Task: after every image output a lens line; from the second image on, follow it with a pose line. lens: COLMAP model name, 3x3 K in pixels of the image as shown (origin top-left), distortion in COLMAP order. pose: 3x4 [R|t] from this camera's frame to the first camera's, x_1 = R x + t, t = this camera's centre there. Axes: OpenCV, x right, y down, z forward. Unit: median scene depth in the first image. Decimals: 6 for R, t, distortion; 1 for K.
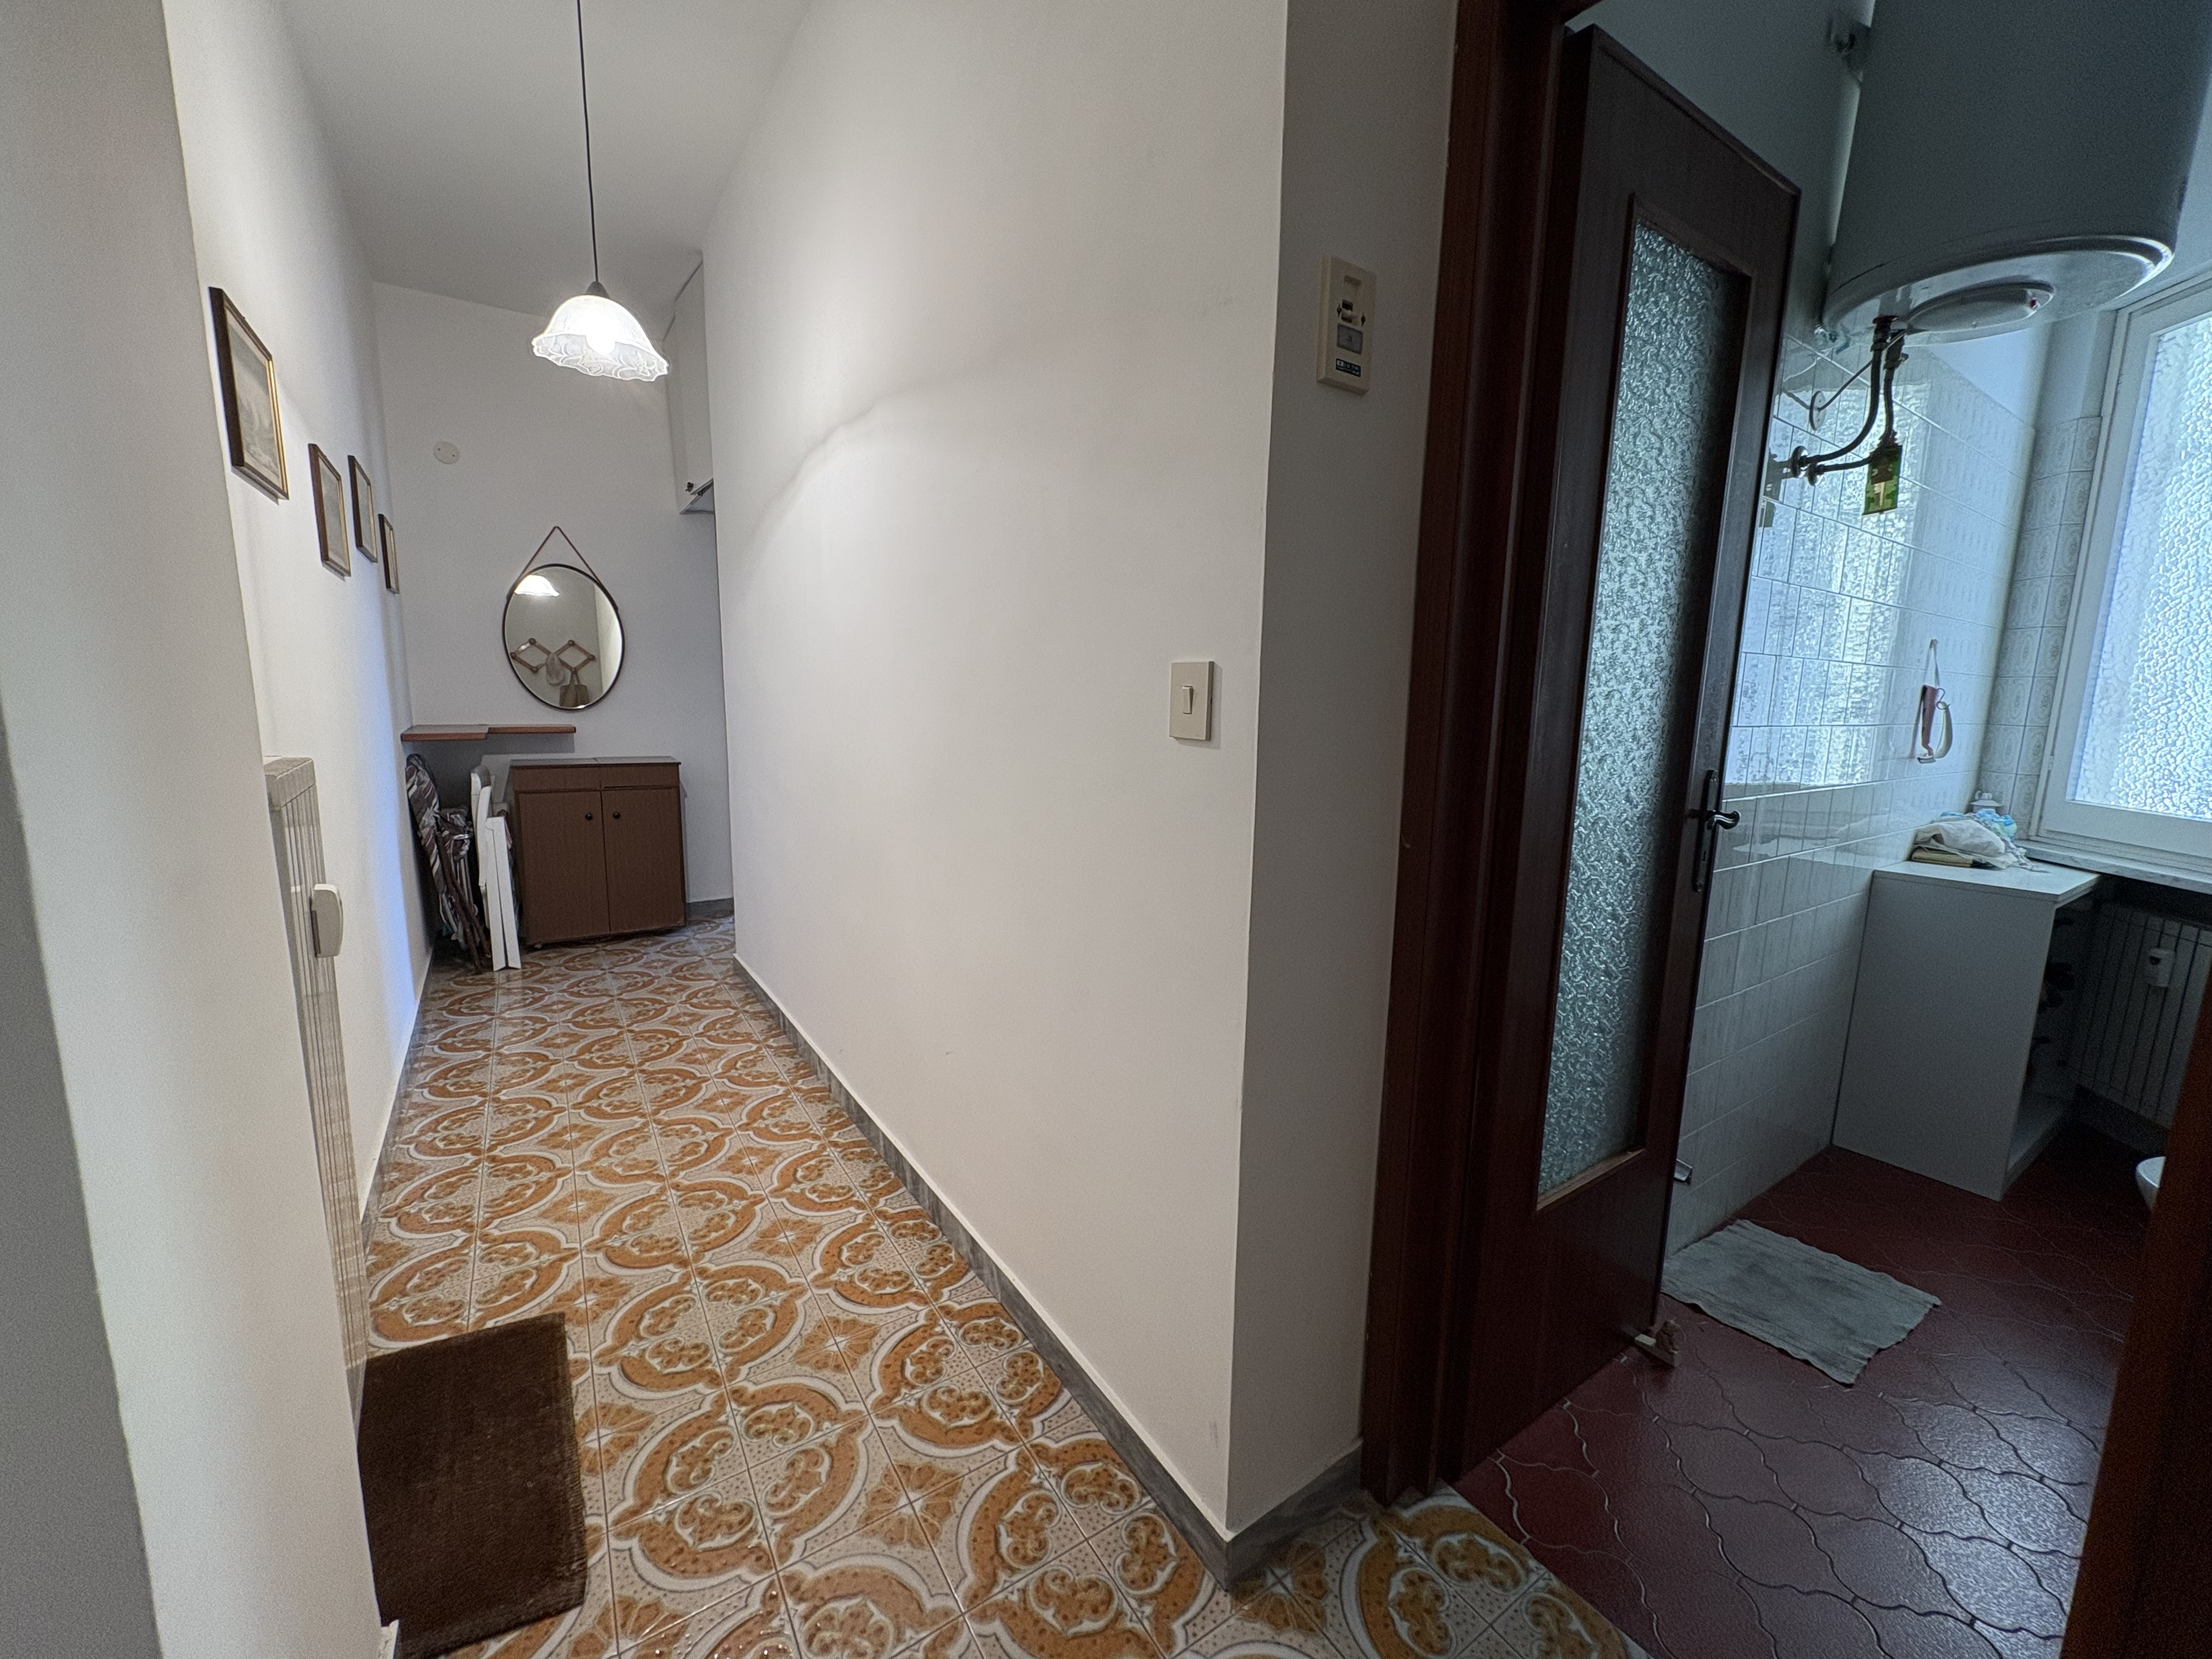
lens RADIAL K [[876.8, 0, 1106.0], [0, 876.8, 825.8], [0, 0, 1]] dist [-0.000592, 0.000173]
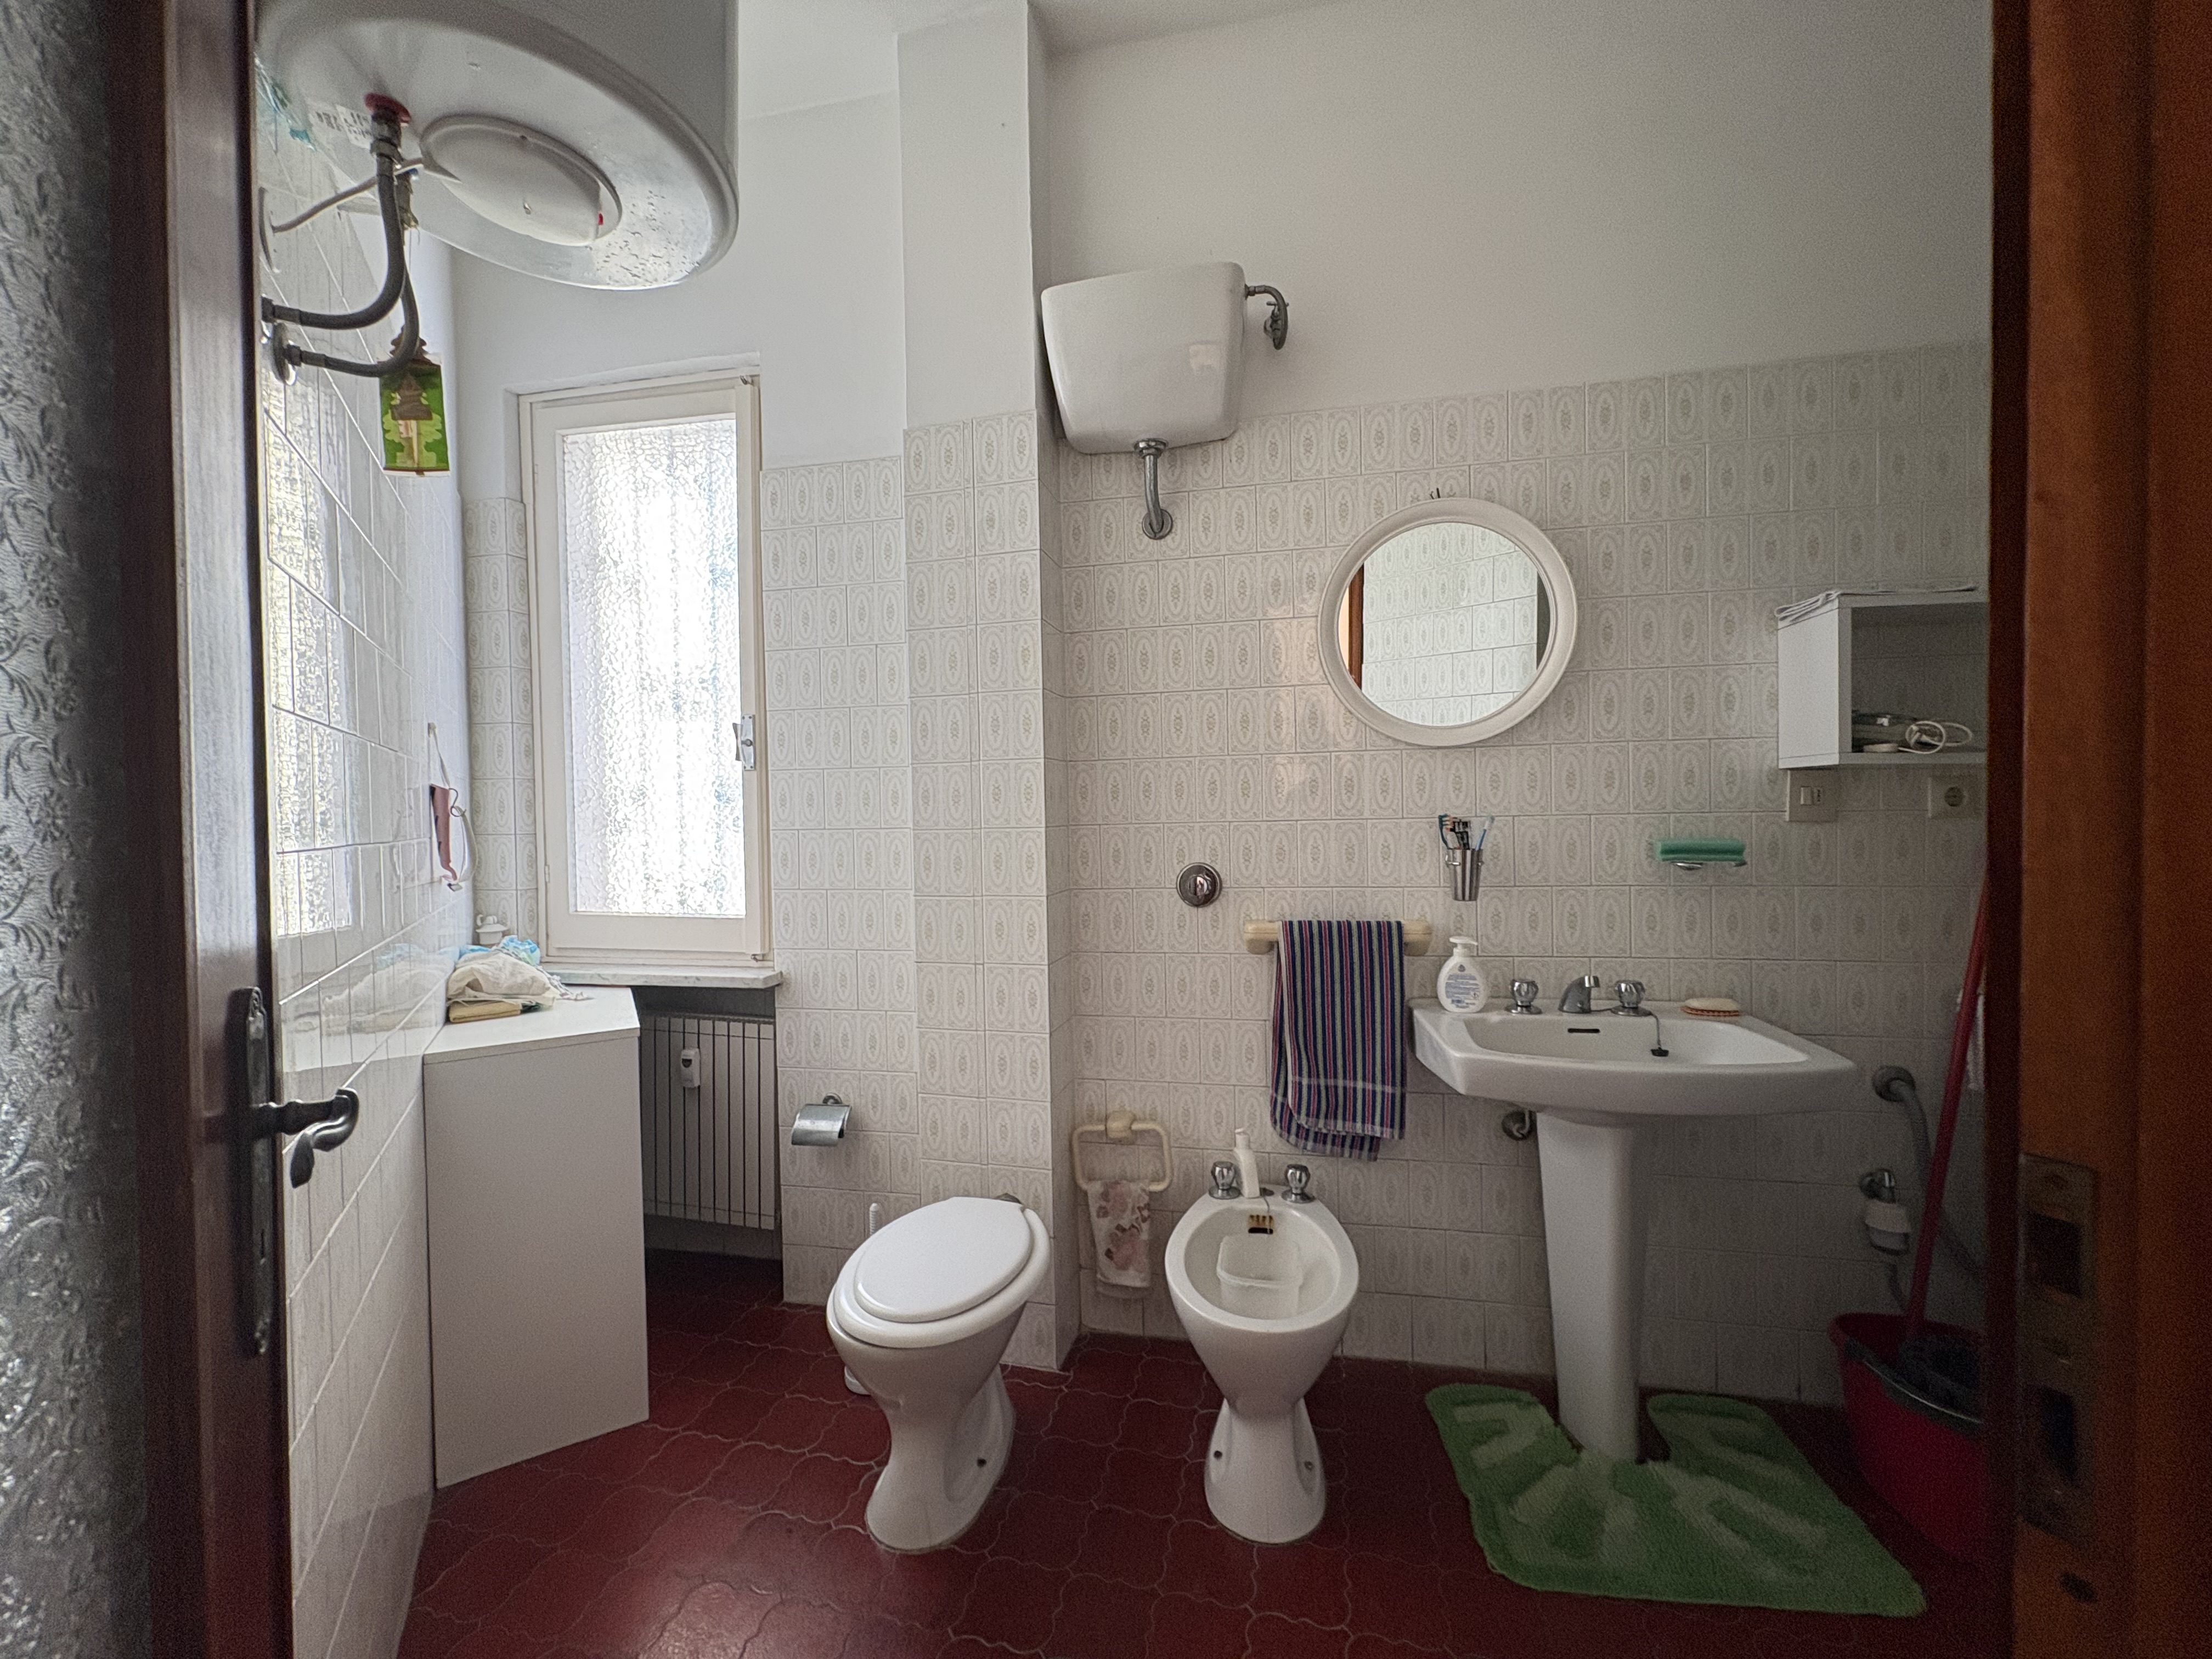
lens RADIAL K [[876.8, 0, 1106.0], [0, 876.8, 825.8], [0, 0, 1]] dist [-0.000592, 0.000173]
pose [[0.057762, -0.034848, 0.997722, 0.241651], [0.170247, 0.985096, 0.024550, -0.049367], [-0.983707, 0.168441, 0.062834, 0.411395]]
